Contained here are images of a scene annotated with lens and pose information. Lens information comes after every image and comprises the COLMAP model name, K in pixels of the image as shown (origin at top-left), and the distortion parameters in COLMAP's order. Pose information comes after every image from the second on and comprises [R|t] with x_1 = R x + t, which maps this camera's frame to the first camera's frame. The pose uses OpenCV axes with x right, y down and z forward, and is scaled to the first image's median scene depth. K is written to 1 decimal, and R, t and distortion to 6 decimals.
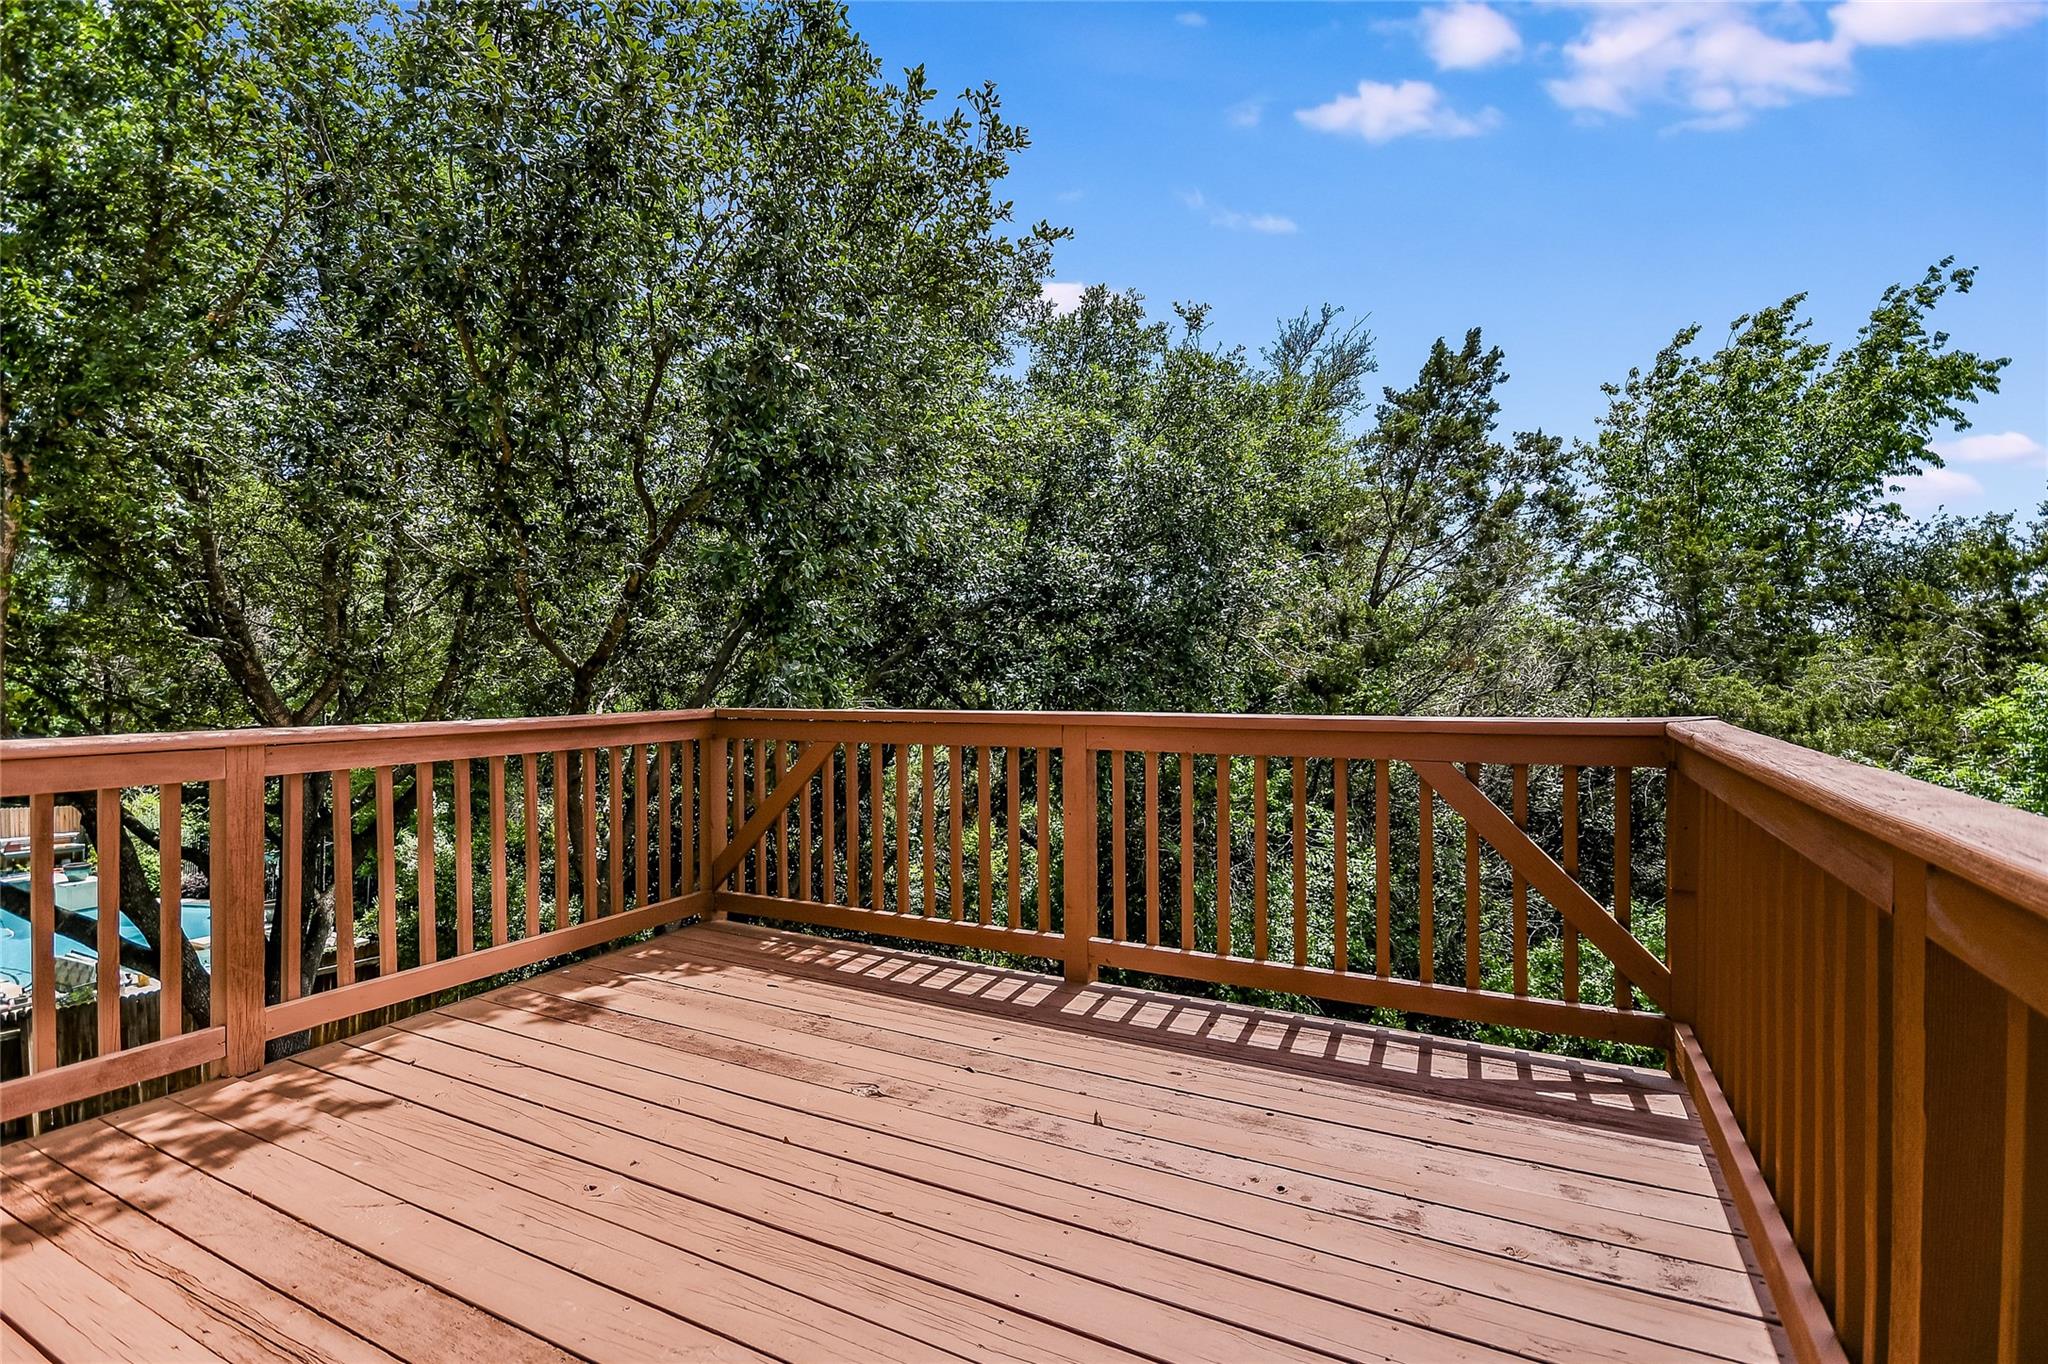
lens RADIAL K [[947.7, 0, 1024.0], [0, 947.7, 682.0], [0, 0, 1]] dist [-0.000111, -0.000047]
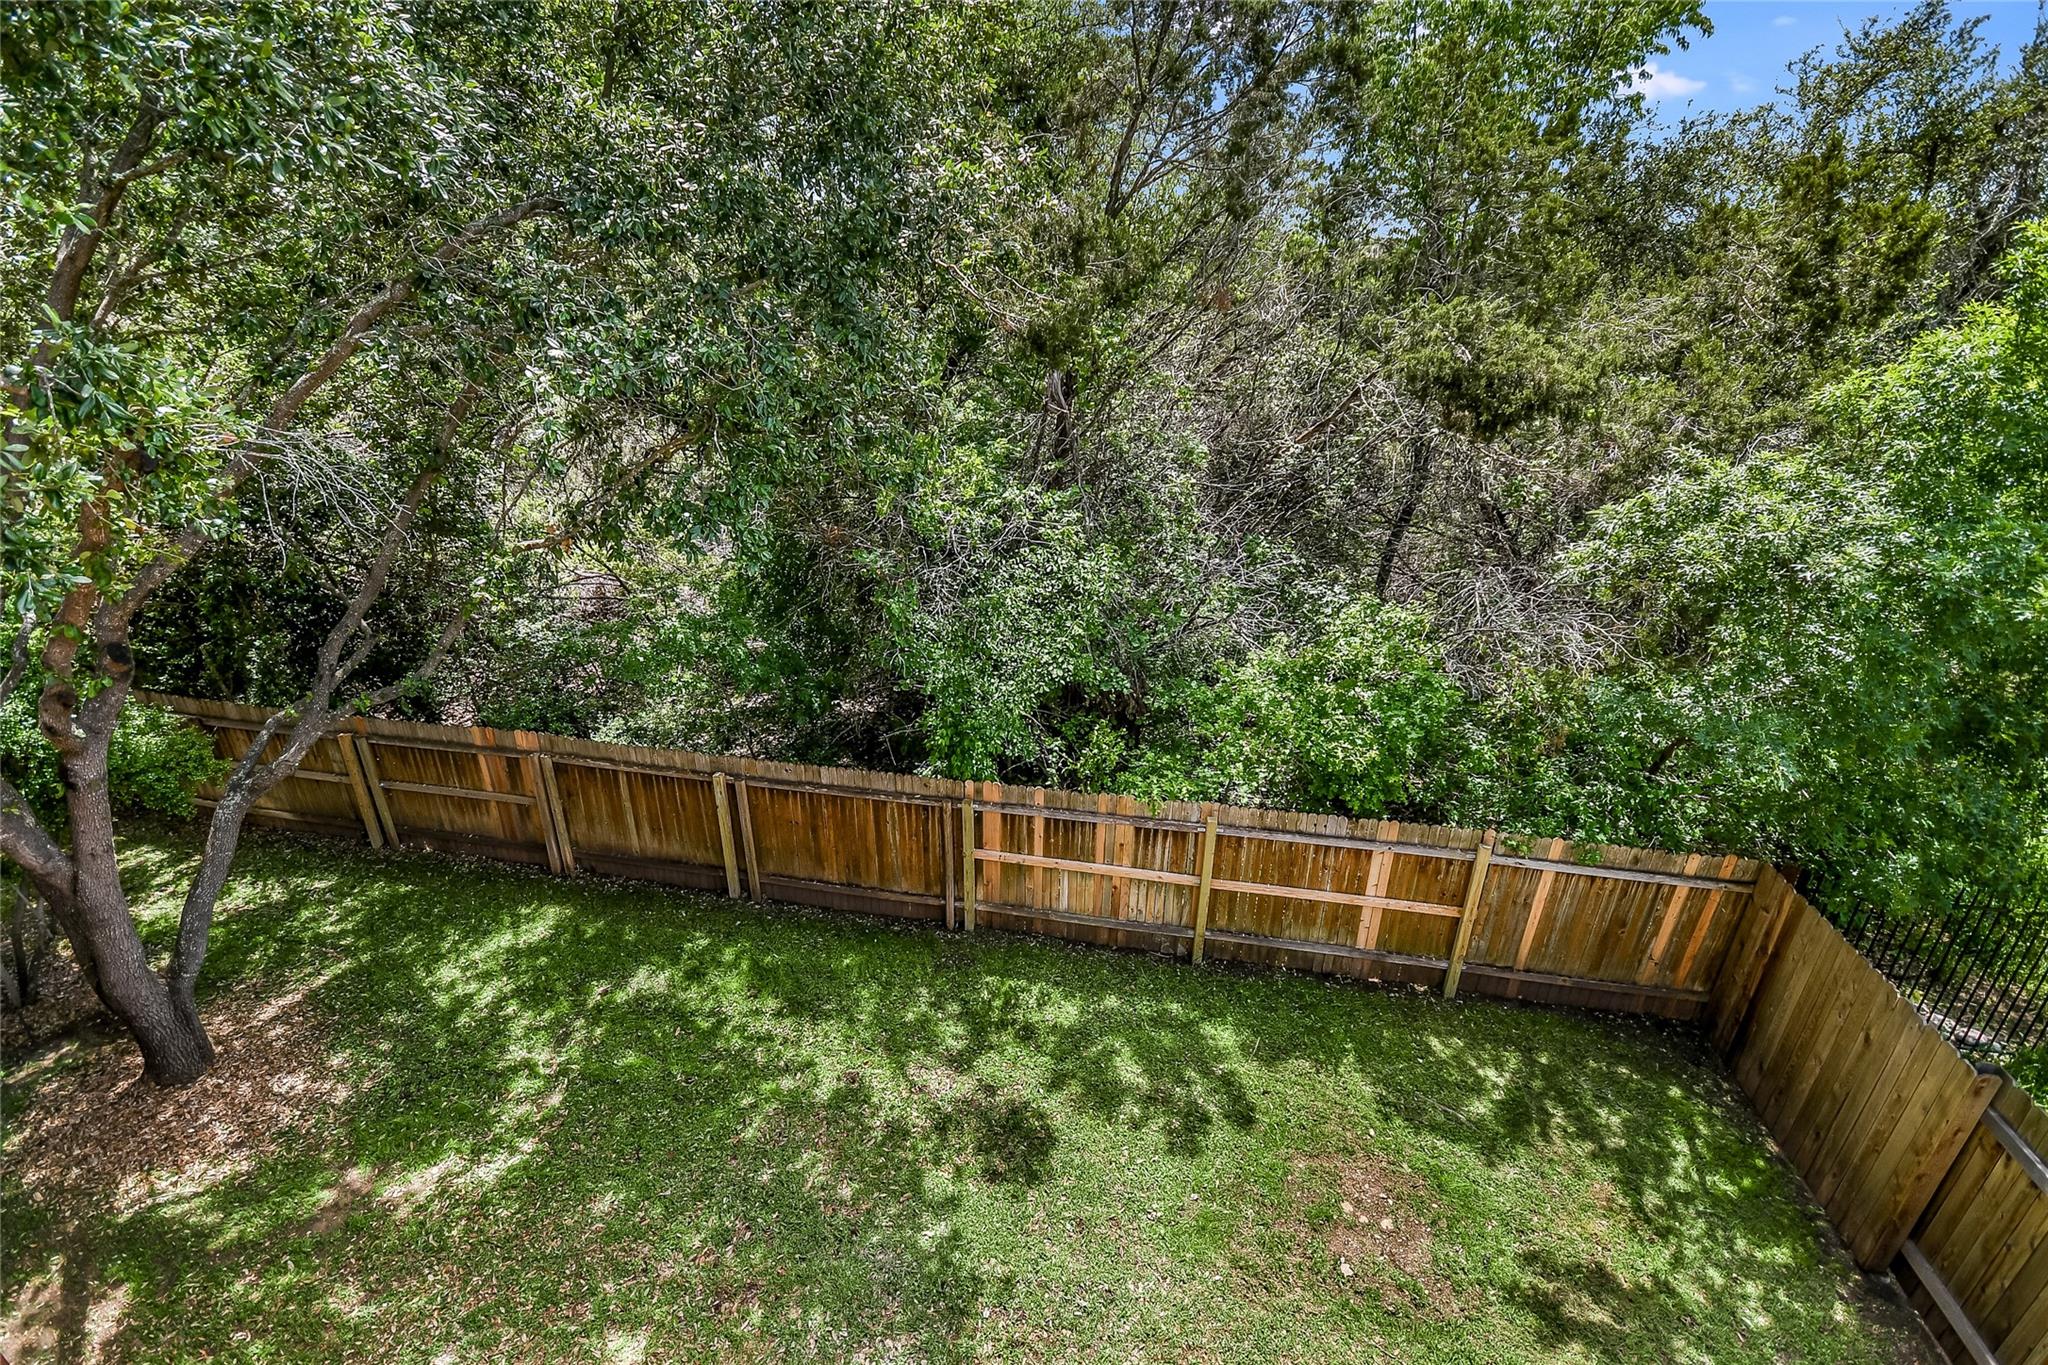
lens RADIAL K [[910.7, 0, 997.3], [0, 910.7, 673.9], [0, 0, 1]] dist [-0.003539, 0.000425]
pose [[0.965712, -0.106717, 0.236668, 0.067248], [0.004883, 0.918914, 0.394427, -0.030733], [-0.259570, -0.379747, 0.887928, 0.233649]]
